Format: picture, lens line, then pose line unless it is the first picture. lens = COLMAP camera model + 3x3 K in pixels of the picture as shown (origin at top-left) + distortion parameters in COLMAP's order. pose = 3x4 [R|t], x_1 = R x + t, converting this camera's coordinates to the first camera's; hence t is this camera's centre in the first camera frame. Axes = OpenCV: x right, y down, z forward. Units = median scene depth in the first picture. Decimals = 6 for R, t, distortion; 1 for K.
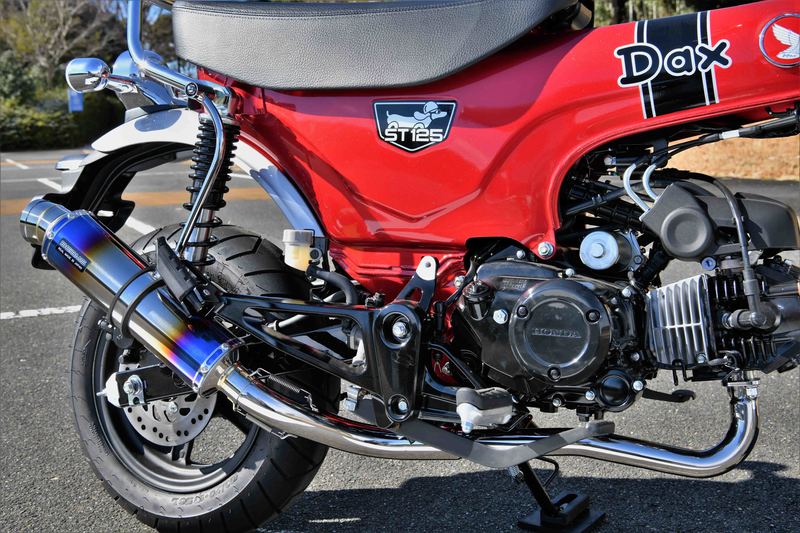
lens RADIAL K [[1045.1, 0, 400.0], [0, 1045.1, 266.5], [0, 0, 1]] dist [-0.006184, 0.001428]
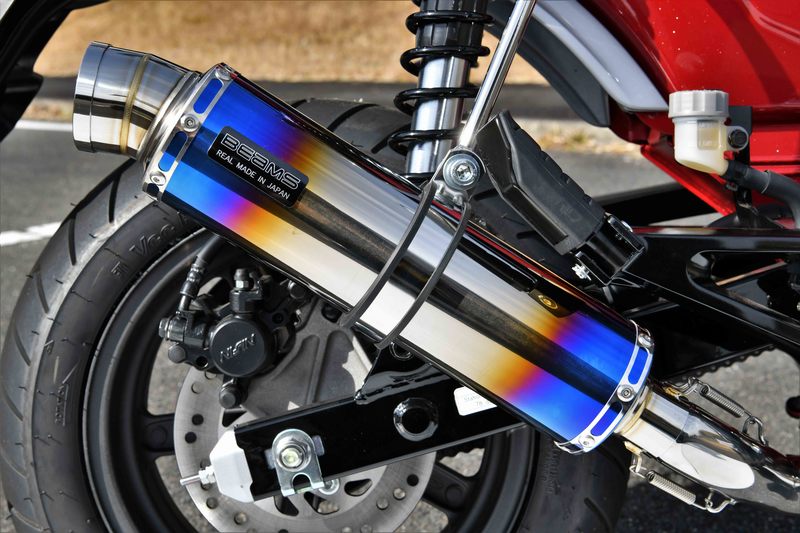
lens RADIAL K [[1244.6, 0, 400.0], [0, 1244.6, 266.5], [0, 0, 1]] dist [0.010263, 0.003661]
pose [[0.882986, -0.089083, 0.460870, -0.517250], [0.068361, 0.995763, 0.061501, 0.002154], [-0.464396, -0.022799, 0.885334, 0.556665]]
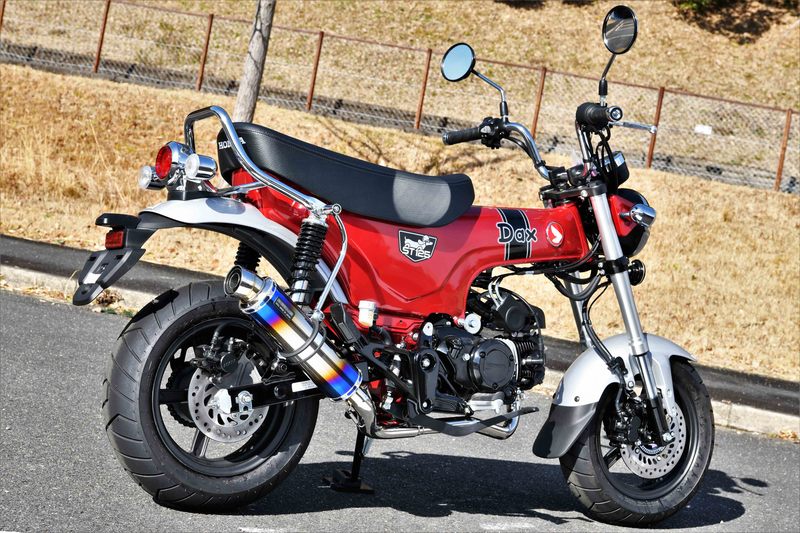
lens RADIAL K [[1490.5, 0, 400.0], [0, 1490.5, 266.5], [0, 0, 1]] dist [-0.002106, 0.006864]
pose [[0.451820, 0.070544, 0.889316, -2.228731], [-0.070333, 0.996583, -0.043320, 0.008449], [-0.889332, -0.042975, 0.455237, -0.119996]]
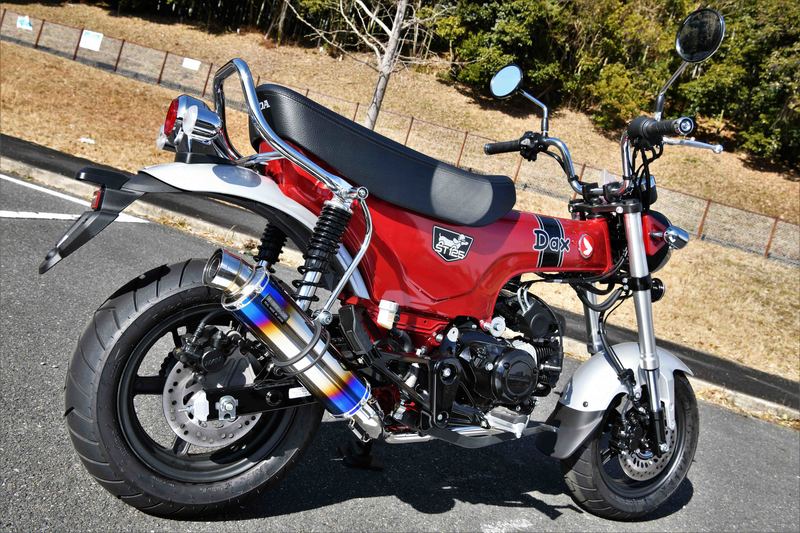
lens RADIAL K [[691.6, 0, 400.0], [0, 691.6, 266.5], [0, 0, 1]] dist [-0.020917, -0.004422]
pose [[0.490451, 0.087378, 0.867077, -0.967580], [-0.185758, 0.982577, 0.006054, -0.094255], [-0.851441, -0.164036, 0.498137, 0.519353]]
